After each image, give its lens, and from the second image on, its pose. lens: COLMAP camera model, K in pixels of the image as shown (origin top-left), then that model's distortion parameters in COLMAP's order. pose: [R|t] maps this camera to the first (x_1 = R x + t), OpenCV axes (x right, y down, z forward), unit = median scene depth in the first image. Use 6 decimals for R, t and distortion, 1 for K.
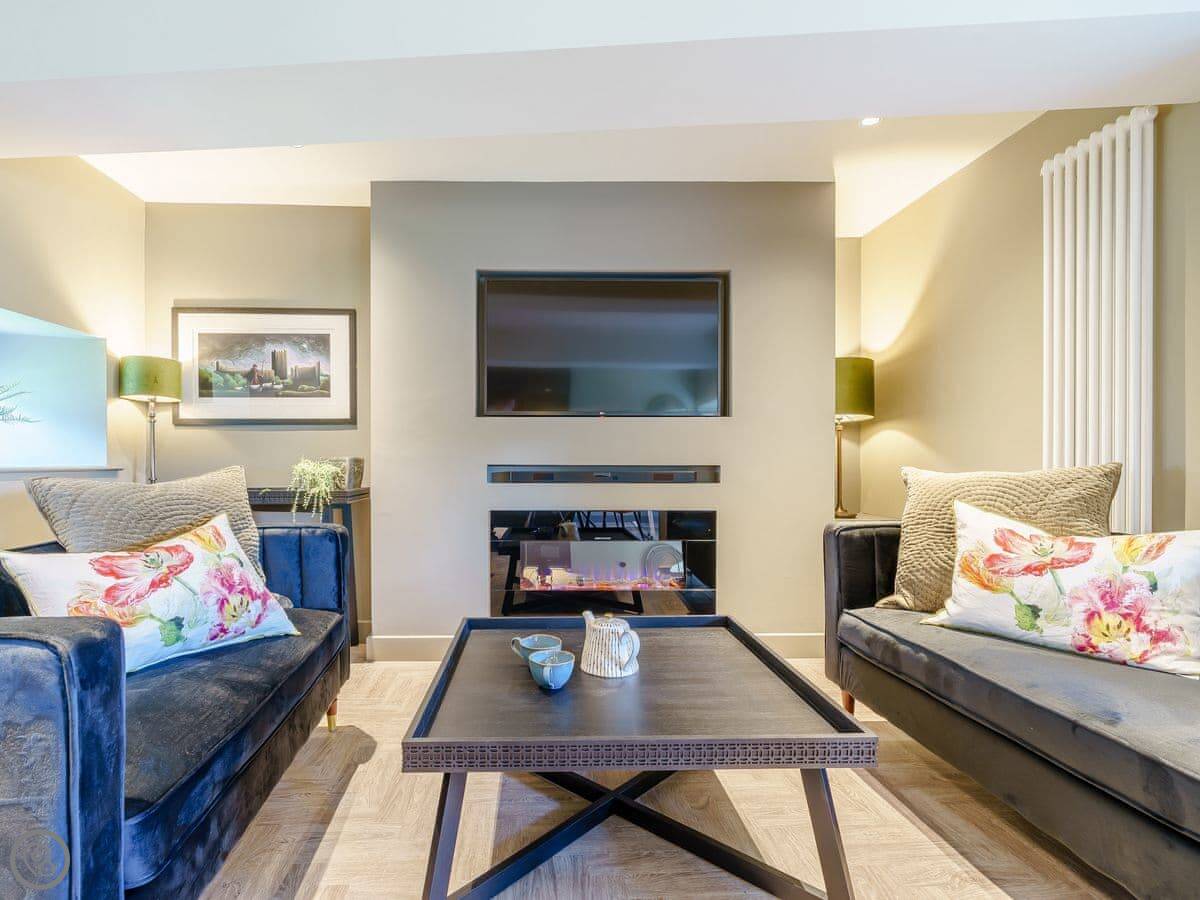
lens RADIAL K [[607.8, 0, 564.2], [0, 607.8, 464.6], [0, 0, 1]] dist [-0.000739, 0.000817]
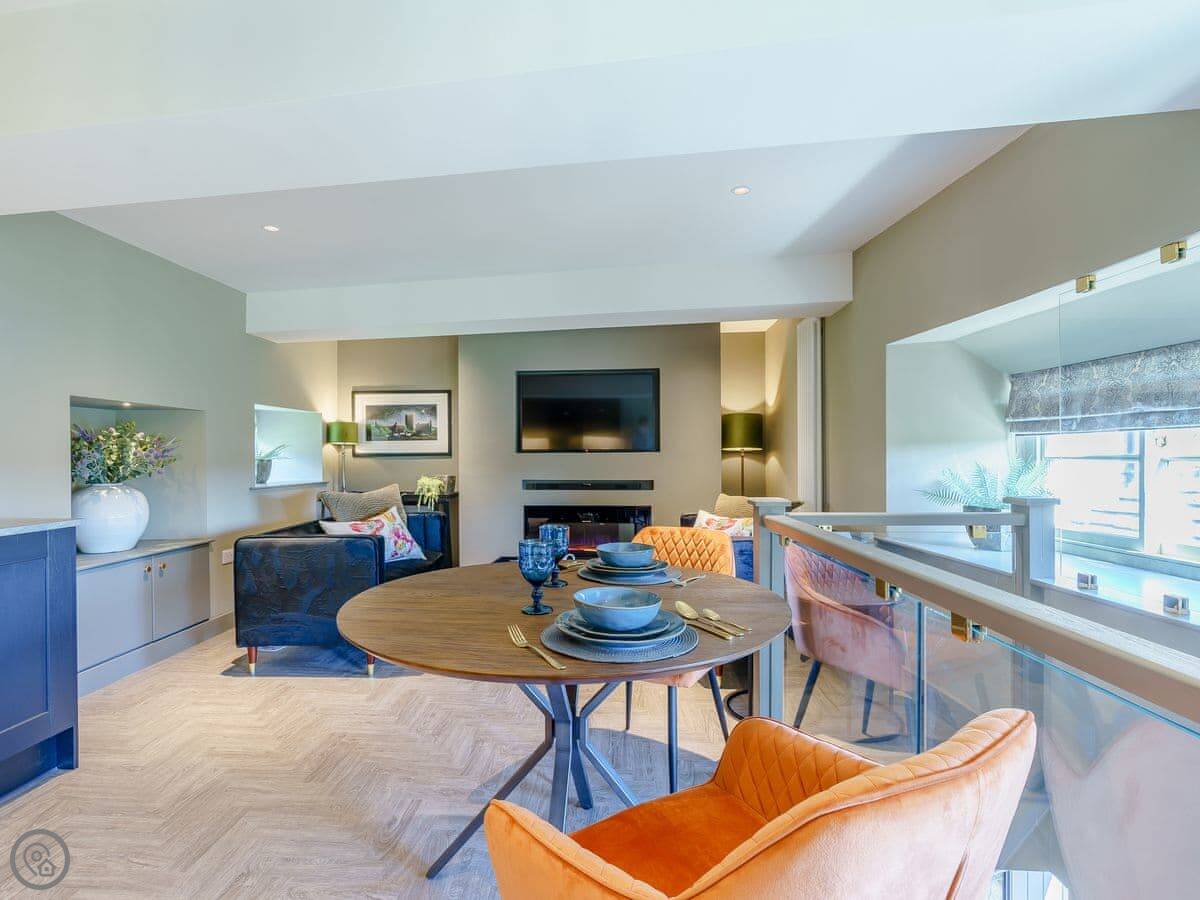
lens RADIAL K [[620.3, 0, 600.0], [0, 620.3, 450.0], [0, 0, 1]] dist [0.027194, 0.000146]
pose [[0.994569, -0.003499, -0.104020, 0.301215], [0.002156, 0.999913, -0.013025, -0.064964], [0.104056, 0.012730, 0.994490, -0.822536]]
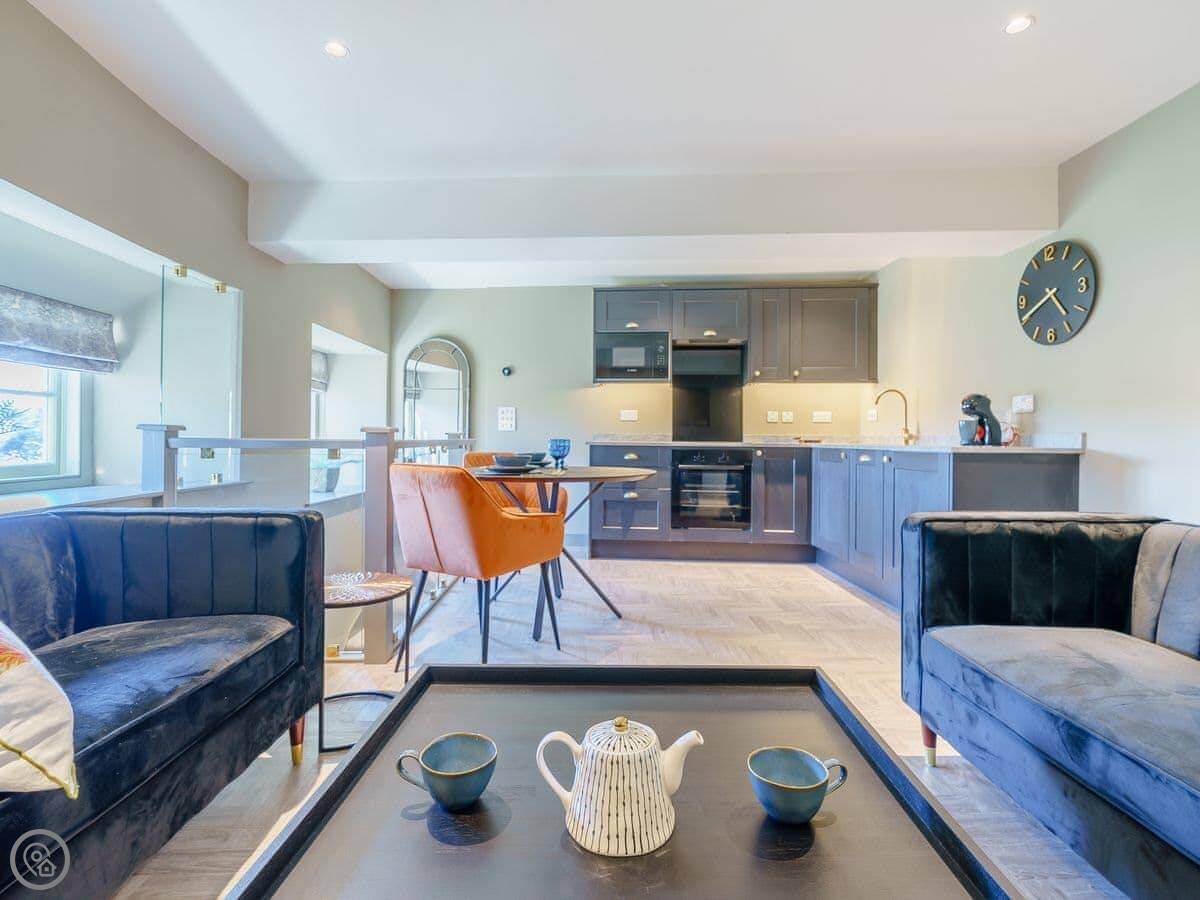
lens RADIAL K [[605.8, 0, 615.6], [0, 605.8, 436.3], [0, 0, 1]] dist [0.002356, 0.000236]
pose [[-0.999423, -0.004042, 0.033724, 0.041250], [-0.004053, 0.999992, -0.000252, 0.000911], [-0.033722, -0.000389, -0.999431, 0.932128]]
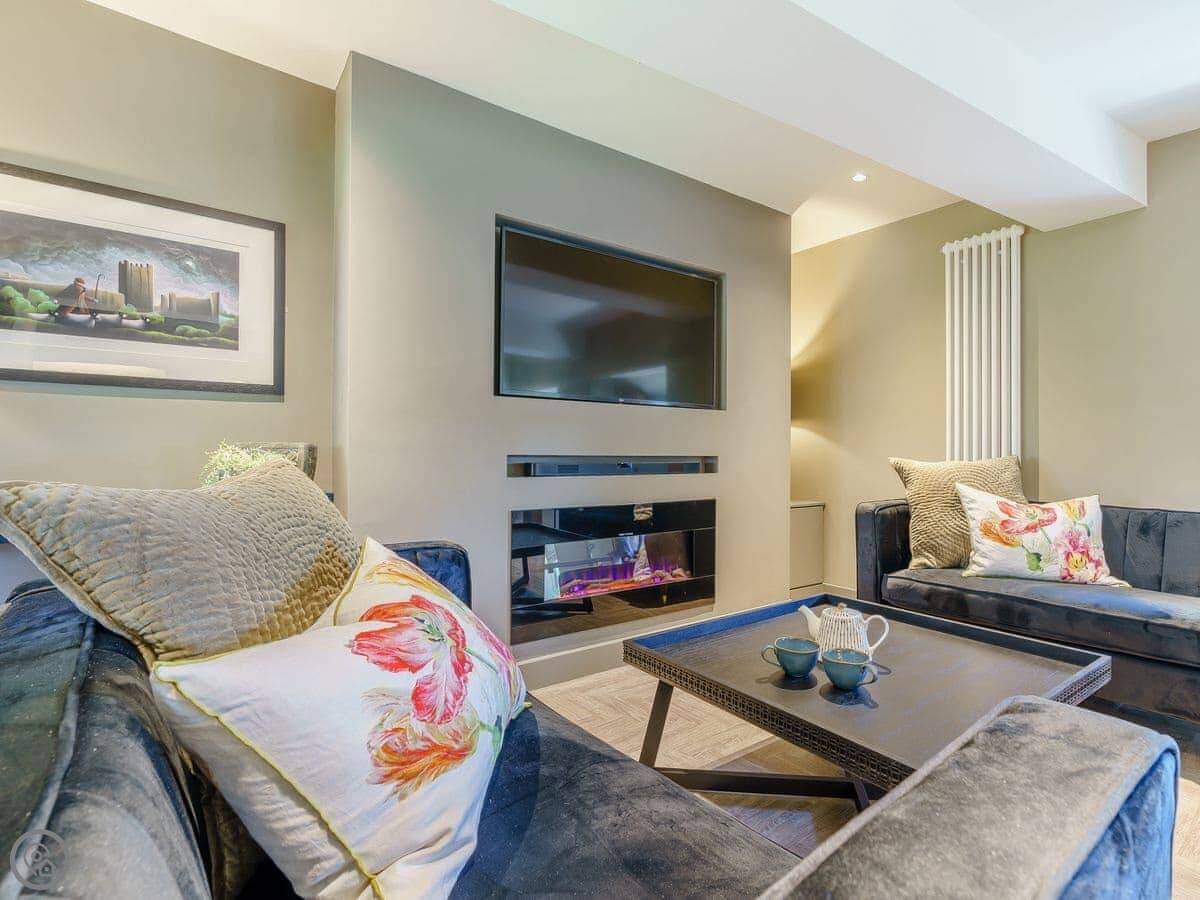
lens RADIAL K [[593.6, 0, 693.1], [0, 593.6, 452.4], [0, 0, 1]] dist [-0.002439, 0.000477]
pose [[0.786501, 0.005085, 0.617568, -0.439069], [-0.002096, 0.999982, -0.005564, 0.000482], [-0.617586, 0.003082, 0.786498, 0.228309]]
